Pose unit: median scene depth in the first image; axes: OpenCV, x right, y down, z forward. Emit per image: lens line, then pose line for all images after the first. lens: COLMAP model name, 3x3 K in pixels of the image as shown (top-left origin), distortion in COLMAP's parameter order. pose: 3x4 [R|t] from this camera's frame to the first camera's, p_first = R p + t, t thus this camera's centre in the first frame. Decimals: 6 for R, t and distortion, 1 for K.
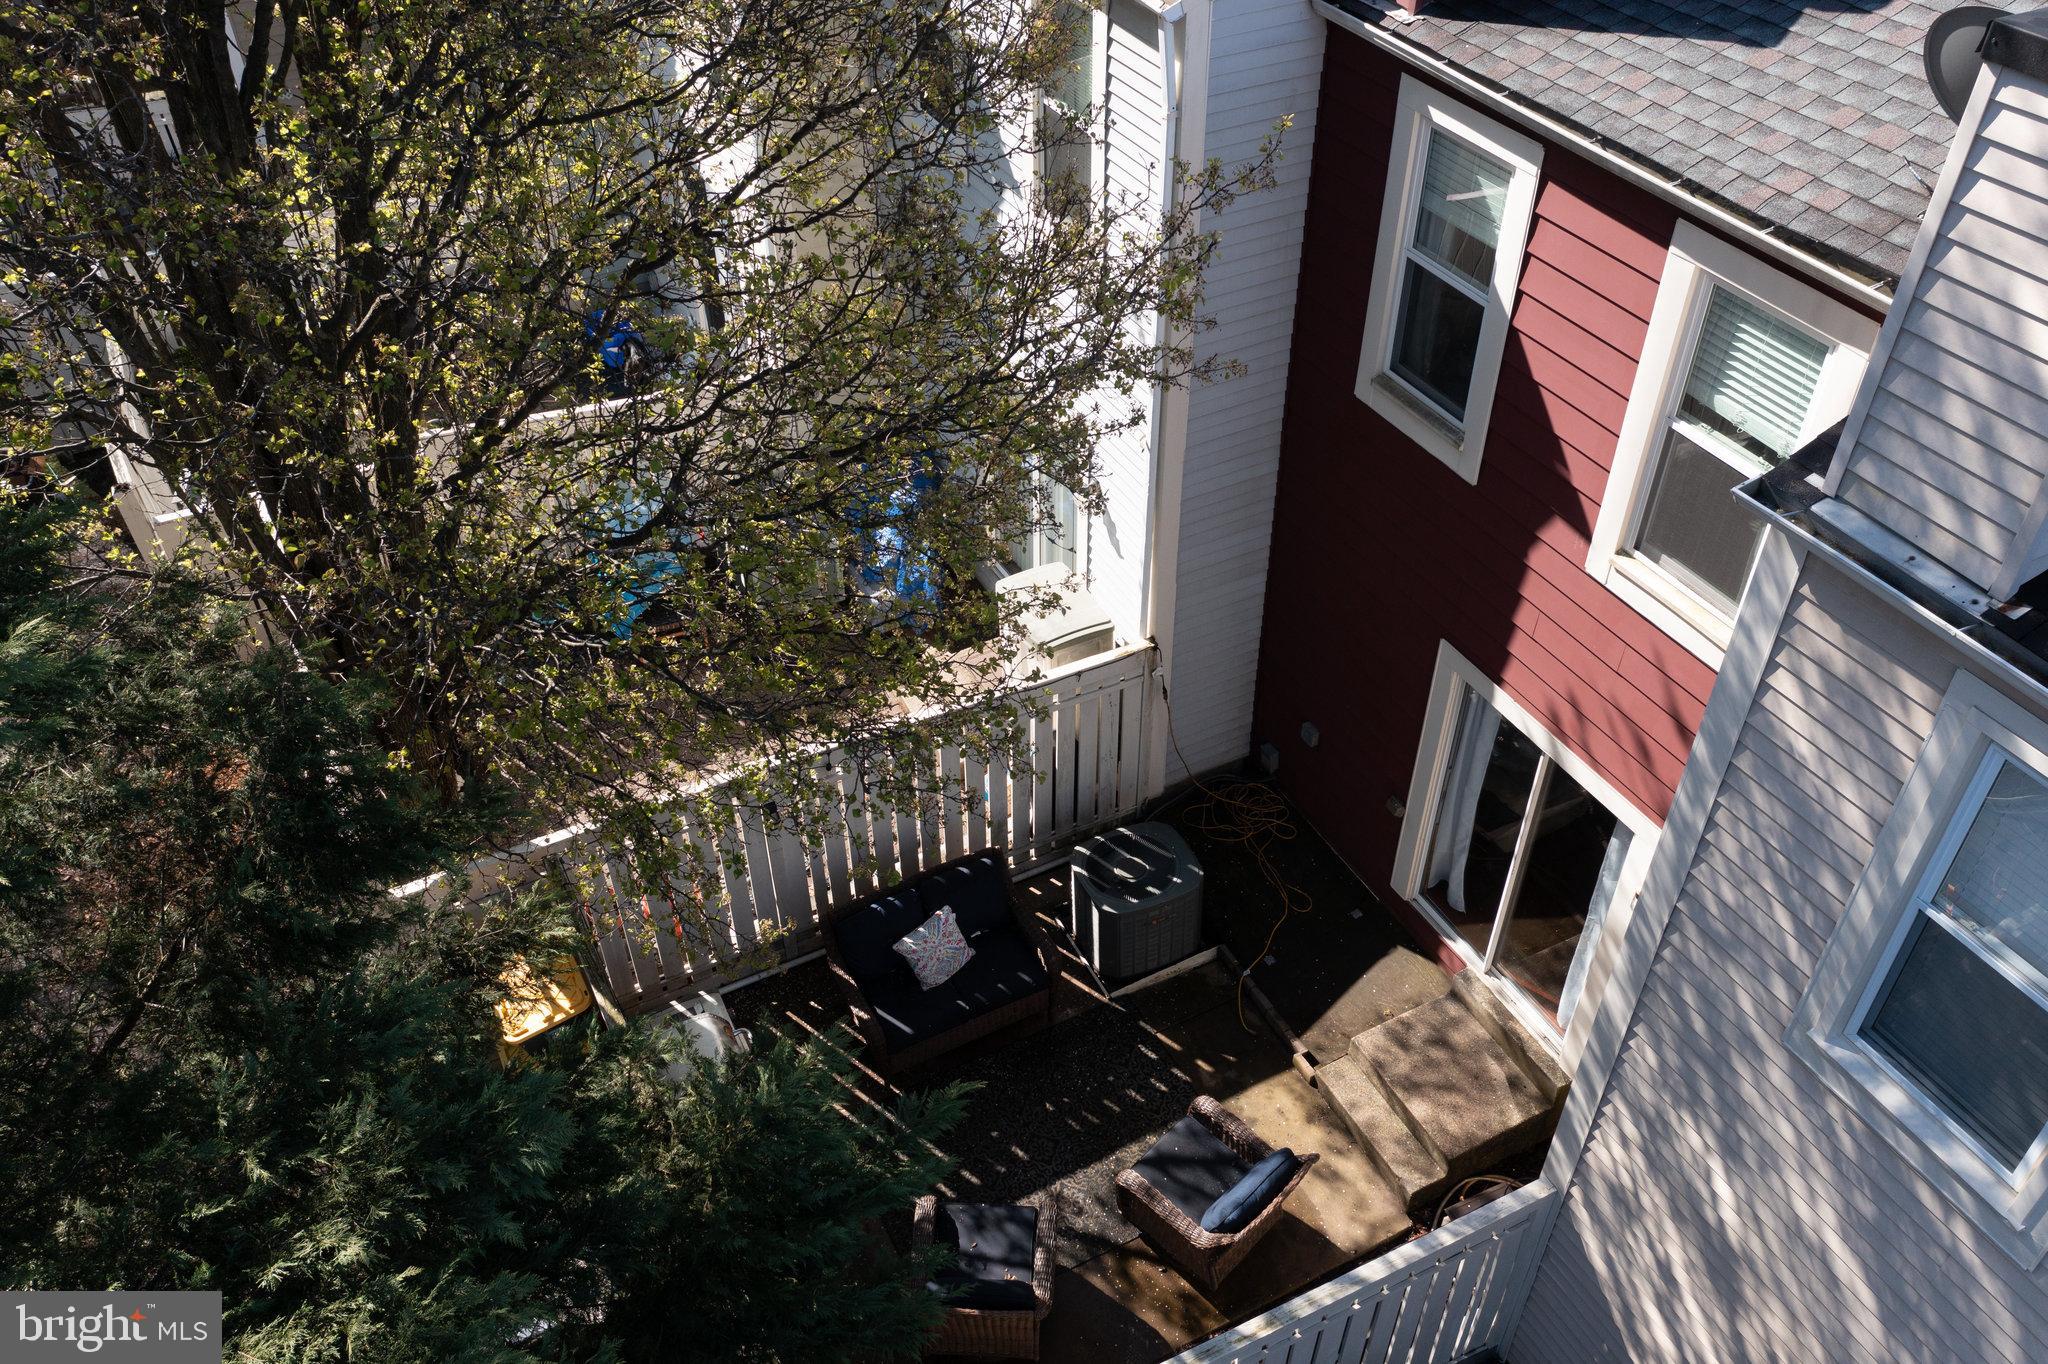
lens RADIAL K [[1639.5, 0, 1023.0], [0, 1639.5, 677.5], [0, 0, 1]] dist [-0.008268, 0.012108]
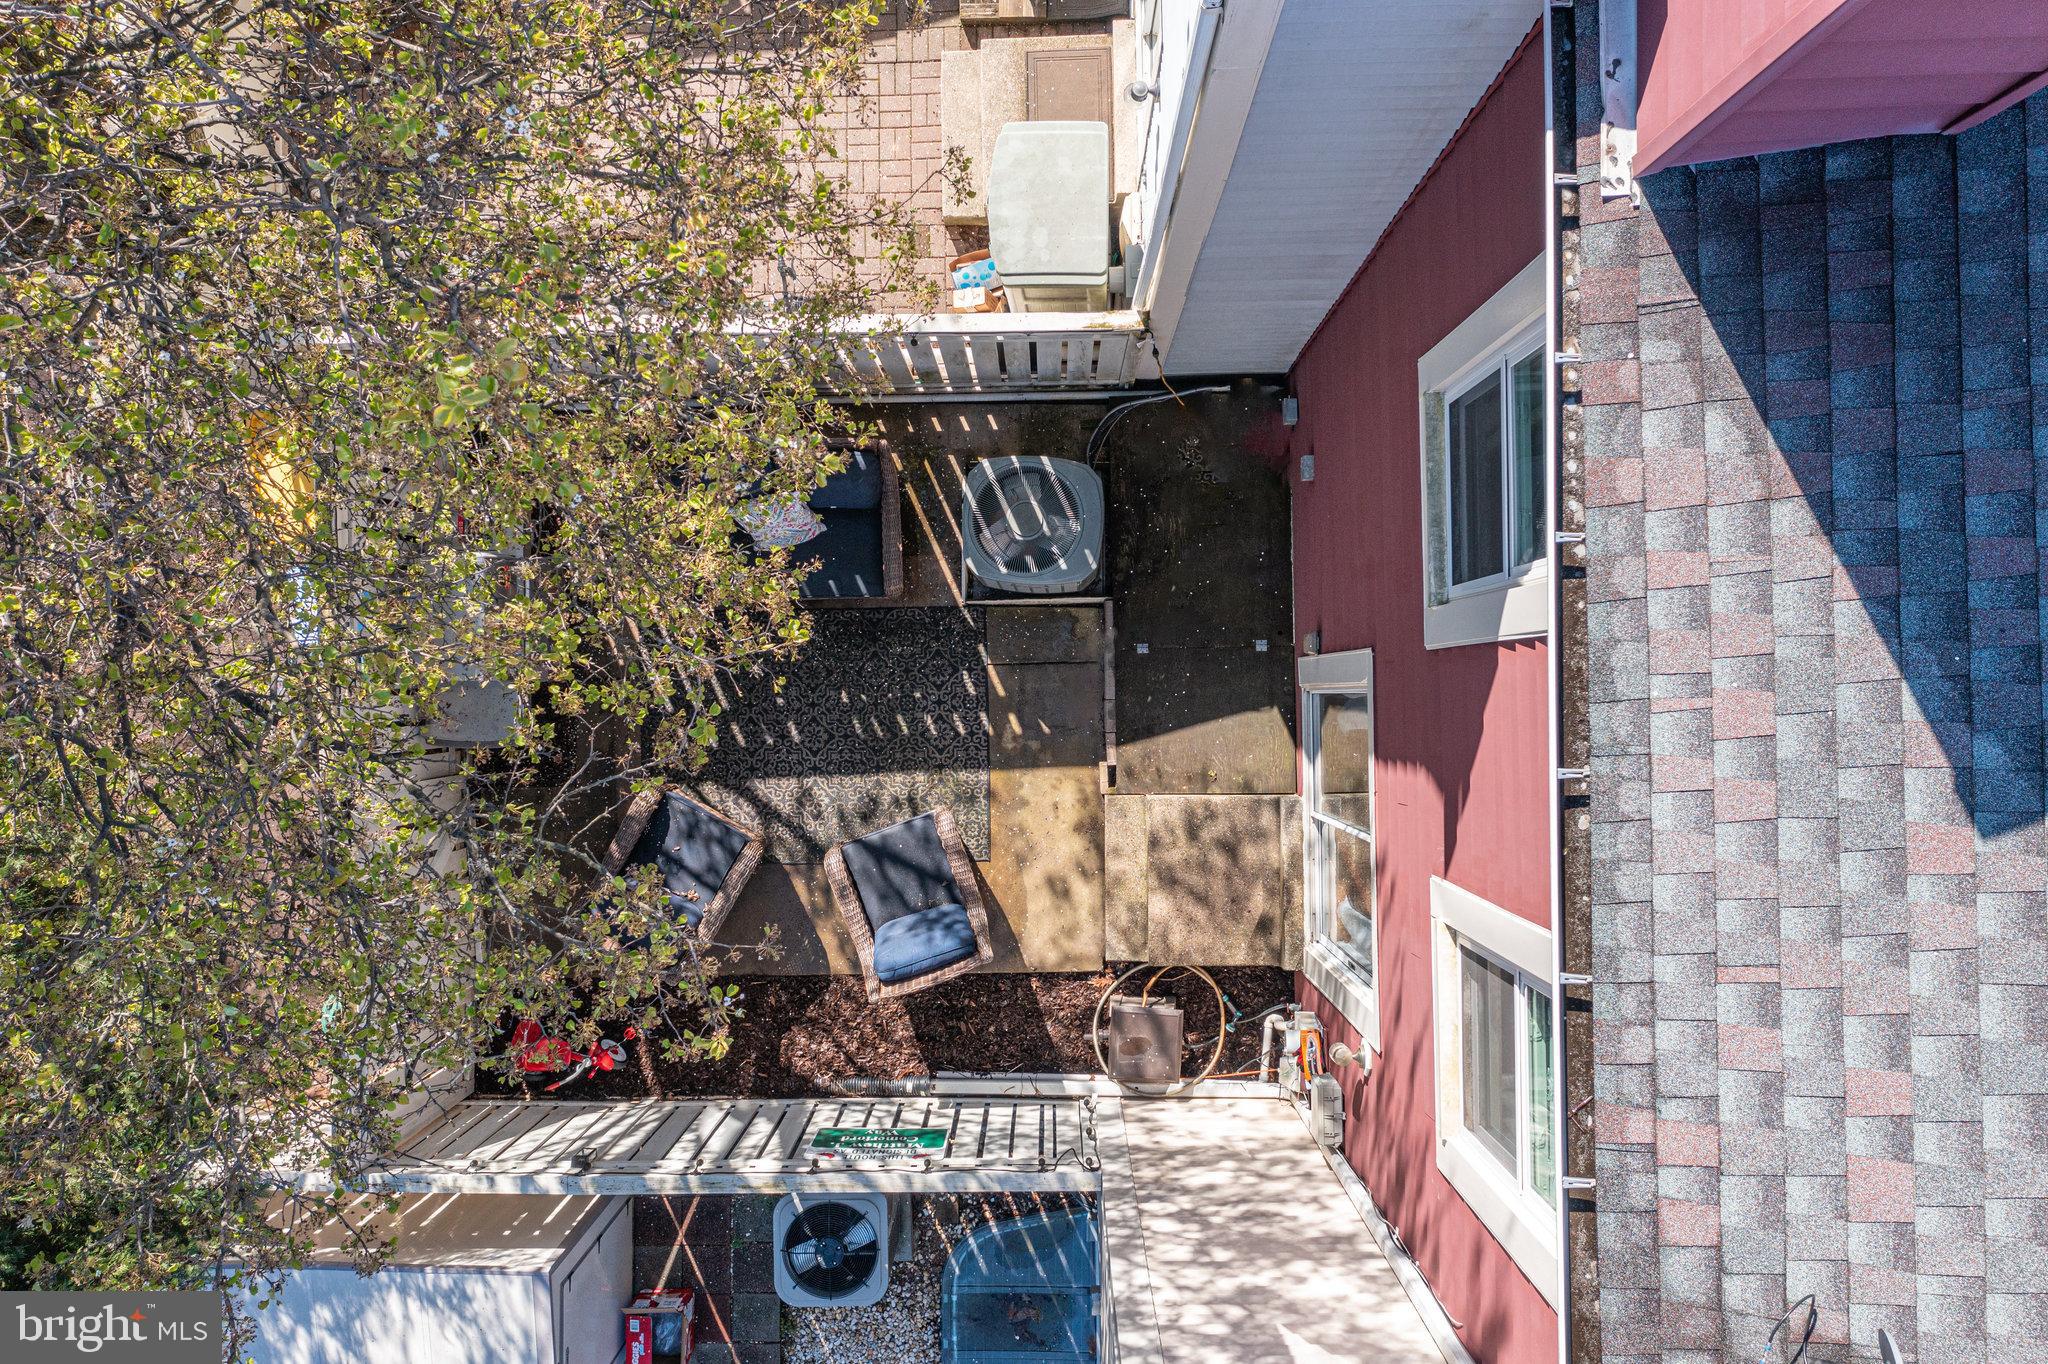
lens RADIAL K [[1639.5, 0, 1023.0], [0, 1639.5, 677.5], [0, 0, 1]] dist [-0.008268, 0.012108]
pose [[0.897676, 0.440574, -0.008564, 0.116904], [-0.283204, 0.591703, 0.754774, -0.517998], [0.337600, -0.675117, 0.655929, 0.417603]]
